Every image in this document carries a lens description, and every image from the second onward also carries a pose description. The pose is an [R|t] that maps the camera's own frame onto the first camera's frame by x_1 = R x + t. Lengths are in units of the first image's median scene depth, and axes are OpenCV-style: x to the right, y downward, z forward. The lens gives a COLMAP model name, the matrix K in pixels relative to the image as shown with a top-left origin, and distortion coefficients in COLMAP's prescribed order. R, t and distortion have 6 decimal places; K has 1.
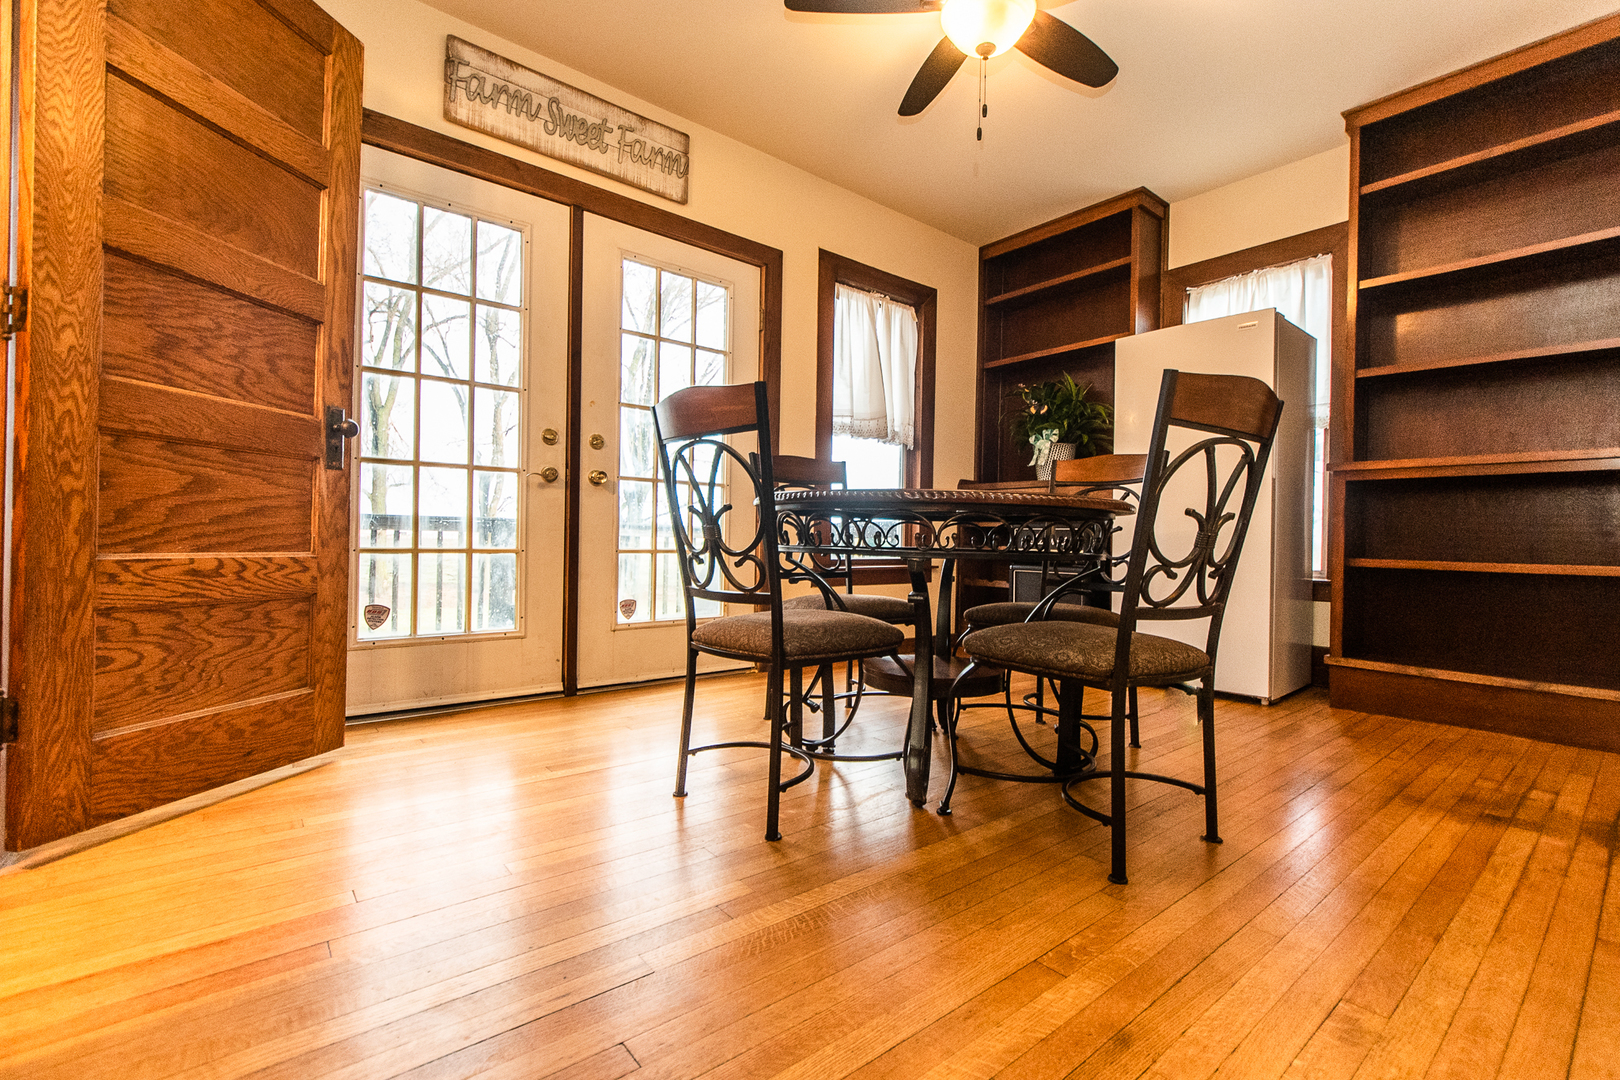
lens RADIAL K [[713.2, 0, 827.3], [0, 713.2, 550.2], [0, 0, 1]] dist [-0.007137, 0.003517]
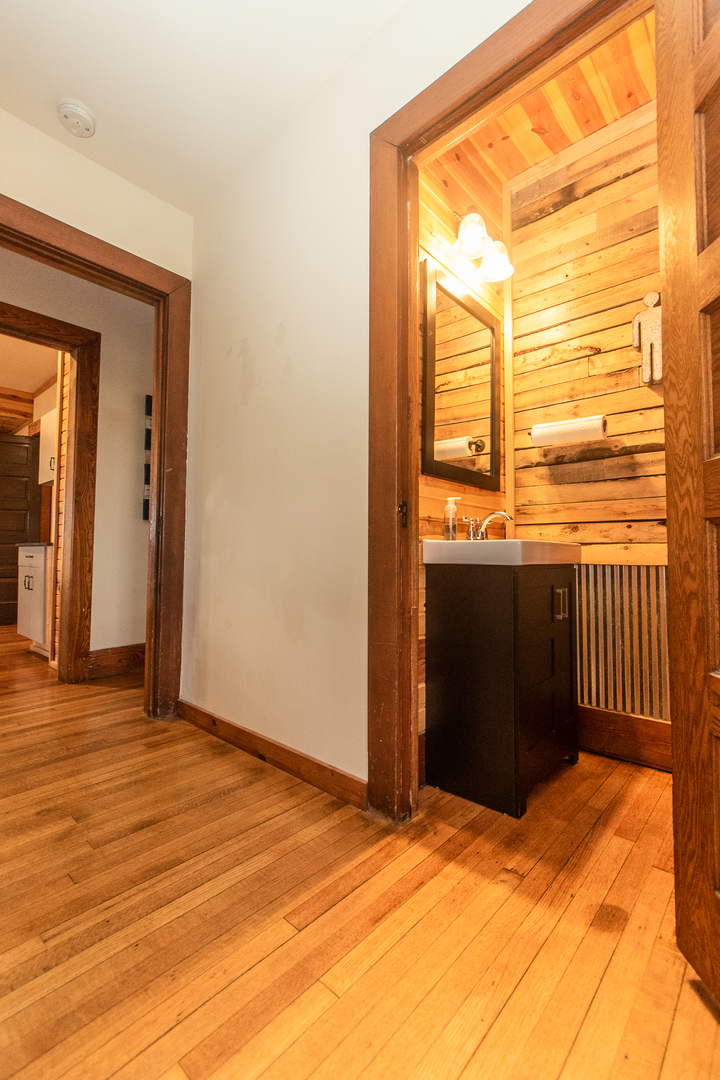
lens RADIAL K [[475.5, 0, 358.2], [0, 475.5, 535.4], [0, 0, 1]] dist [-0.007137, 0.003517]
pose [[-0.990971, -0.032785, -0.130005, -0.290670], [-0.028429, 0.998975, -0.035220, -0.069263], [0.131027, -0.031206, -0.990888, 0.830985]]
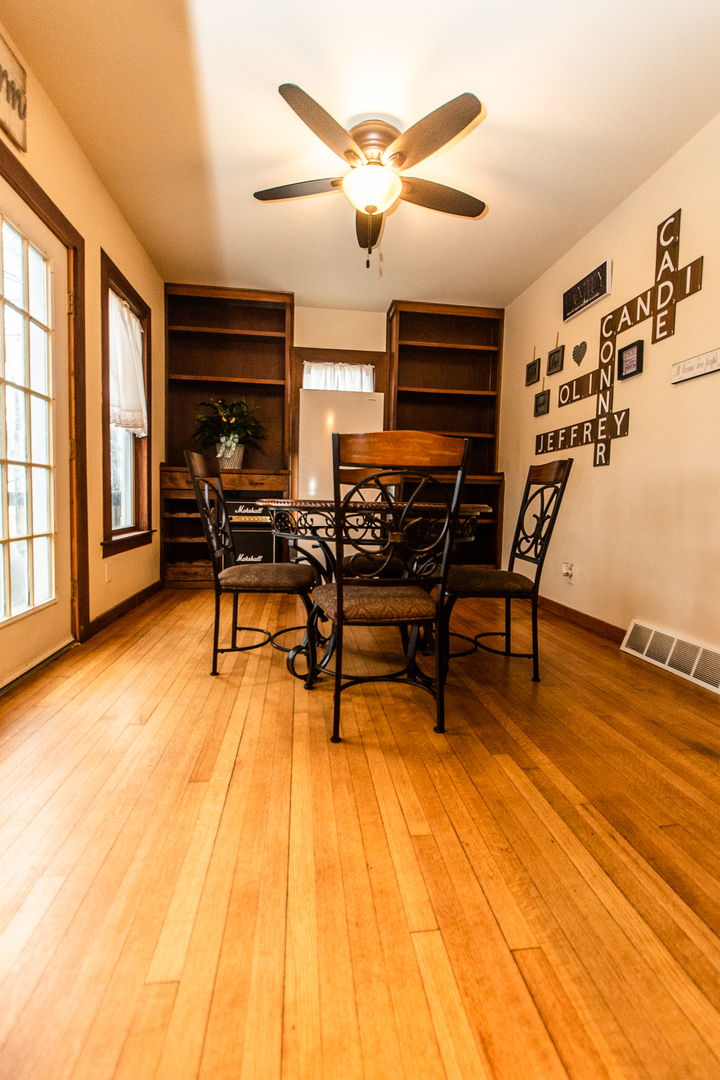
lens RADIAL K [[475.5, 0, 363.7], [0, 475.5, 533.7], [0, 0, 1]] dist [-0.007137, 0.003517]
pose [[0.541851, -0.069146, 0.837625, -0.606394], [0.000384, 0.996630, 0.082023, -0.067786], [-0.840474, -0.044123, 0.540052, 0.357485]]
